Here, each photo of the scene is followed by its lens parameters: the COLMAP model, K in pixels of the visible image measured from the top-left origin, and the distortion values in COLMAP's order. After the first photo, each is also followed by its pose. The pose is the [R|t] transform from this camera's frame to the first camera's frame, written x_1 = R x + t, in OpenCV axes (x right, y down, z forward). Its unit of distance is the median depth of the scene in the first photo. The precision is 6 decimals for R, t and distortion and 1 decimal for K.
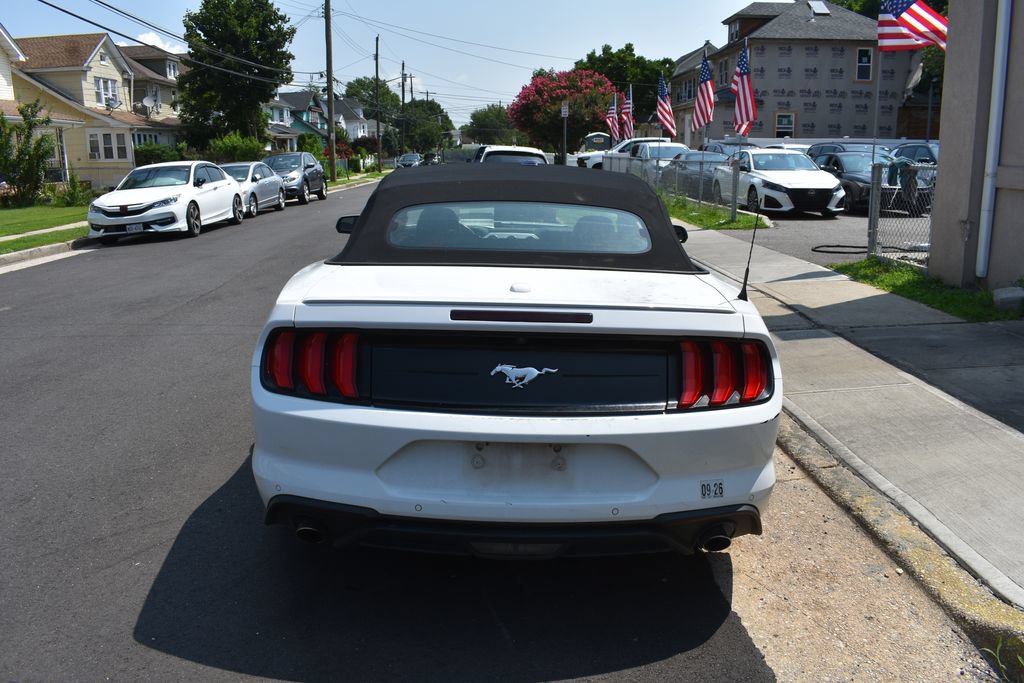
lens RADIAL K [[791.4, 0, 514.8], [0, 791.4, 340.7], [0, 0, 1]] dist [-0.091383, 0.007659]
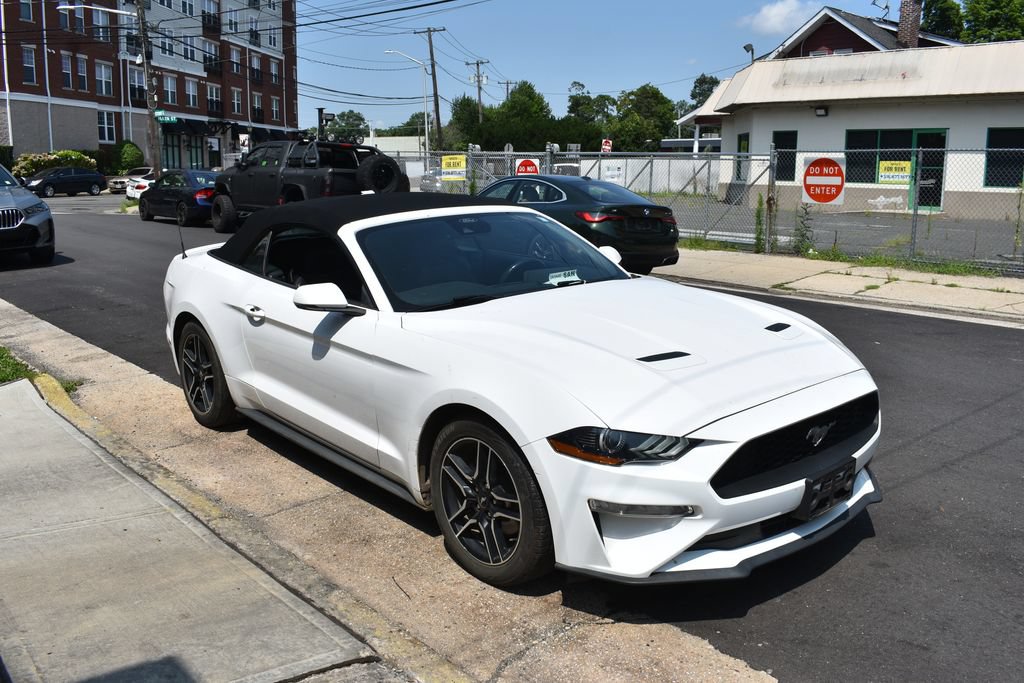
lens RADIAL K [[888.9, 0, 512.0], [0, 888.9, 341.5], [0, 0, 1]] dist [-0.084831, 0.008142]
pose [[-0.762853, 0.124978, -0.634378, 0.107794], [-0.149135, 0.920674, 0.360719, -0.077289], [0.629138, 0.369784, -0.683700, 0.307896]]
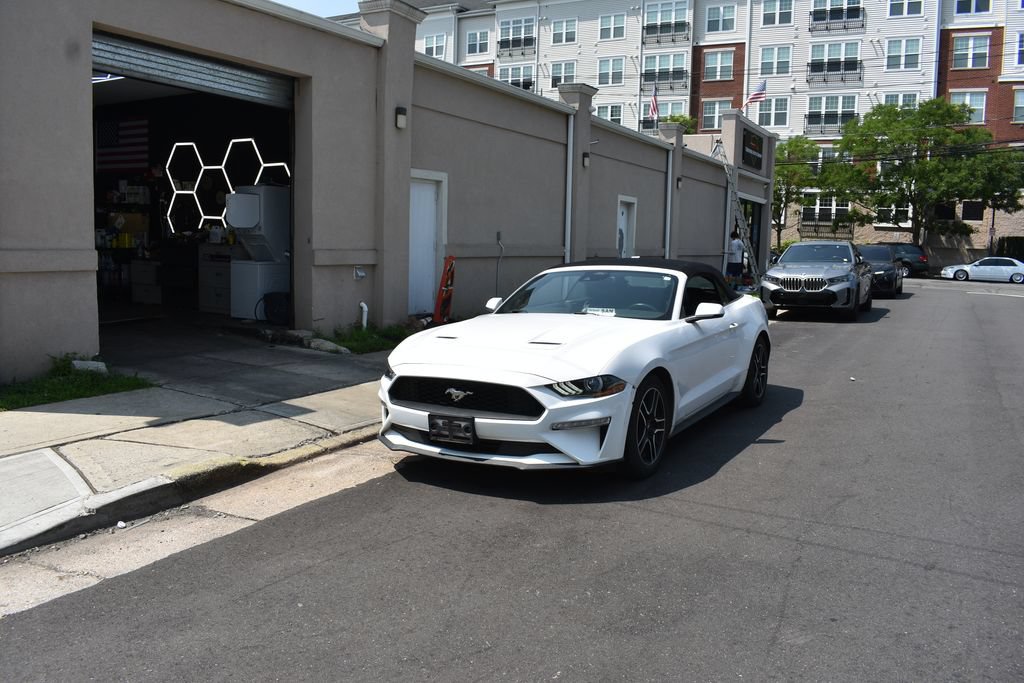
lens RADIAL K [[791.4, 0, 514.8], [0, 791.4, 340.7], [0, 0, 1]] dist [-0.091383, 0.007659]
pose [[-0.857188, -0.078700, 0.508955, -0.102991], [0.097975, 0.945287, 0.311181, -0.093628], [-0.505598, 0.316605, -0.802578, 0.389294]]
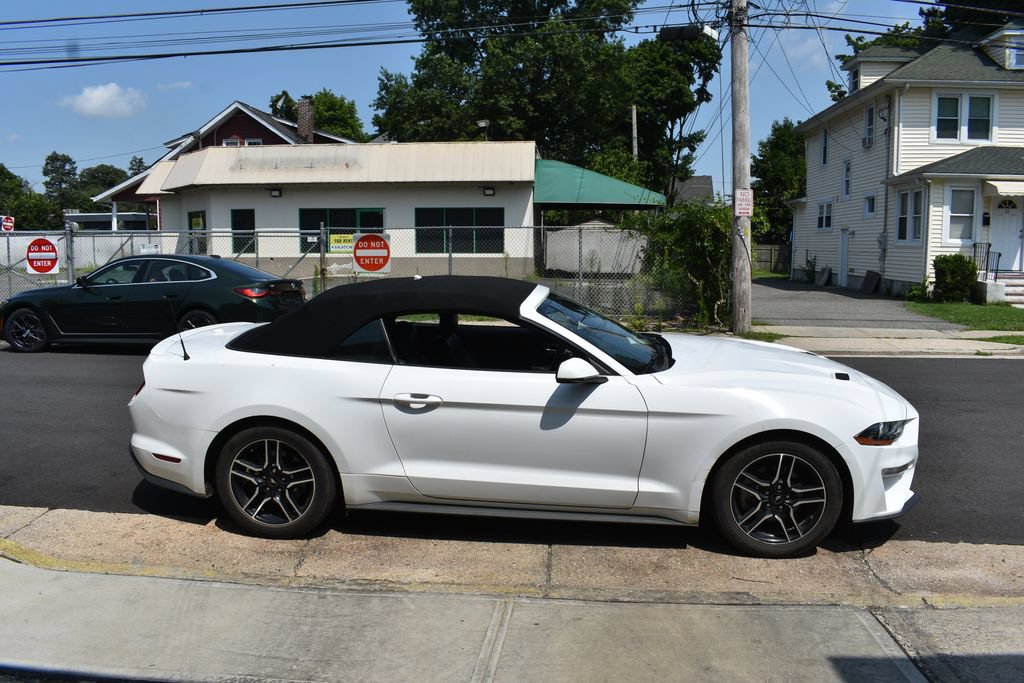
lens RADIAL K [[791.4, 0, 514.8], [0, 791.4, 340.7], [0, 0, 1]] dist [-0.091383, 0.007659]
pose [[-0.105259, 0.127759, -0.986204, 0.186534], [-0.229083, 0.961926, 0.149064, -0.050309], [0.967699, 0.241613, -0.071983, 0.179071]]
